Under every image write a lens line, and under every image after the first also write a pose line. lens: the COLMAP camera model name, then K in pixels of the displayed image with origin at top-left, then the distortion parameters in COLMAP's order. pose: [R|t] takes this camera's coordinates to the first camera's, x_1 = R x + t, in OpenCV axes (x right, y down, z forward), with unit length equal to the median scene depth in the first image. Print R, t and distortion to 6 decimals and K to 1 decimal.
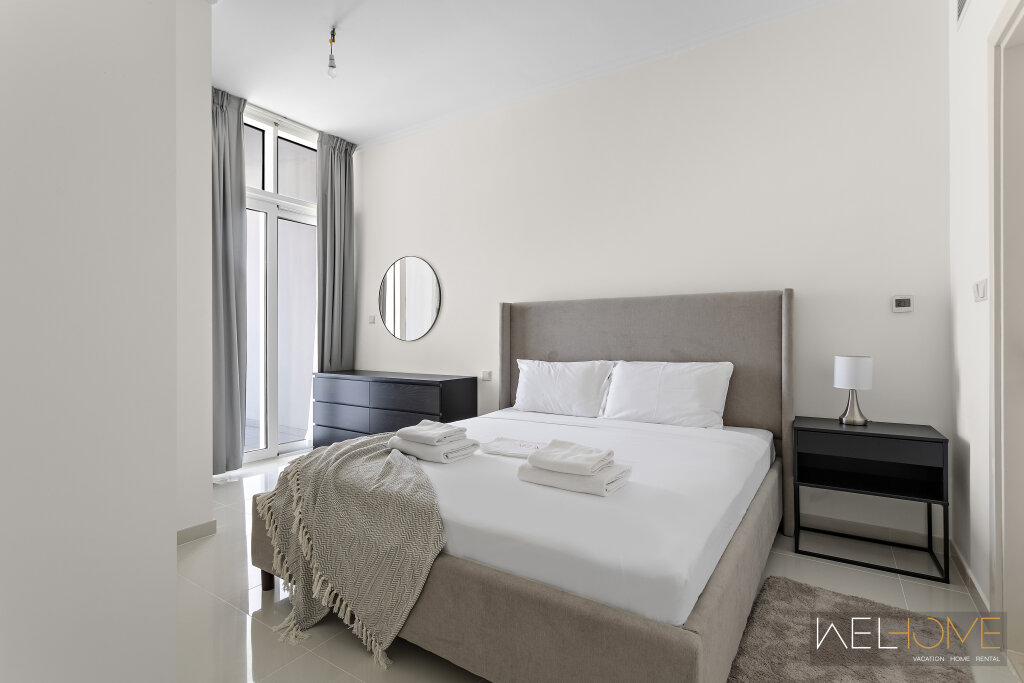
lens RADIAL K [[497.7, 0, 508.3], [0, 497.7, 340.5], [0, 0, 1]] dist [-0.006533, 0.000287]
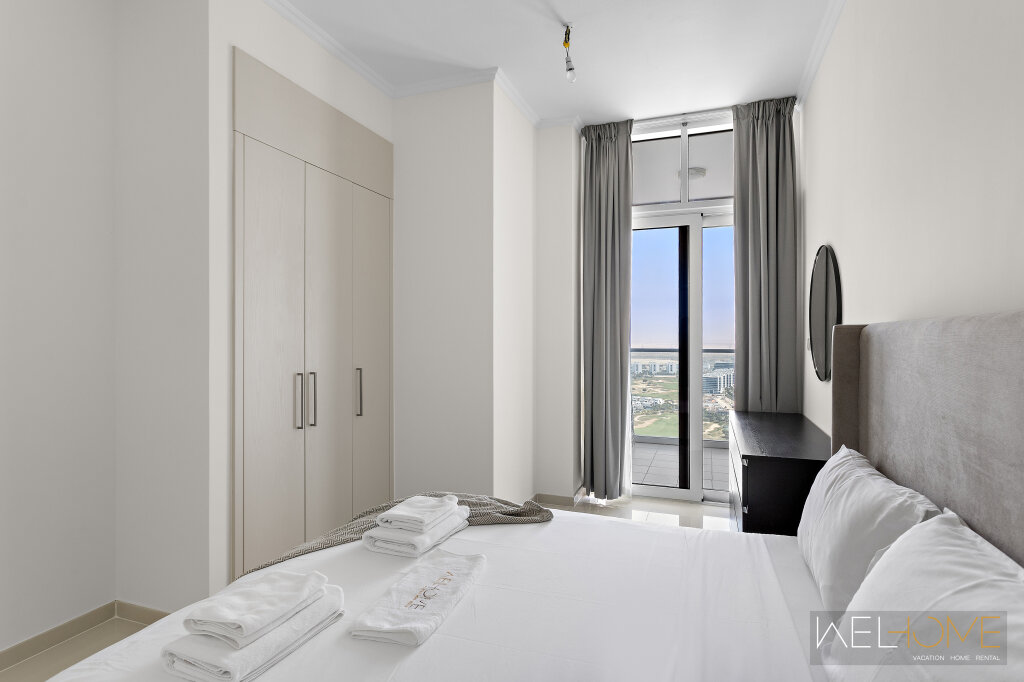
lens RADIAL K [[524.3, 0, 512.0], [0, 524.3, 341.0], [0, 0, 1]] dist [-0.002323, -0.000008]
pose [[0.233200, 0.005550, -0.972413, 0.368973], [0.000684, 0.999983, 0.005872, -0.057212], [0.972429, -0.002034, 0.233192, 0.491070]]
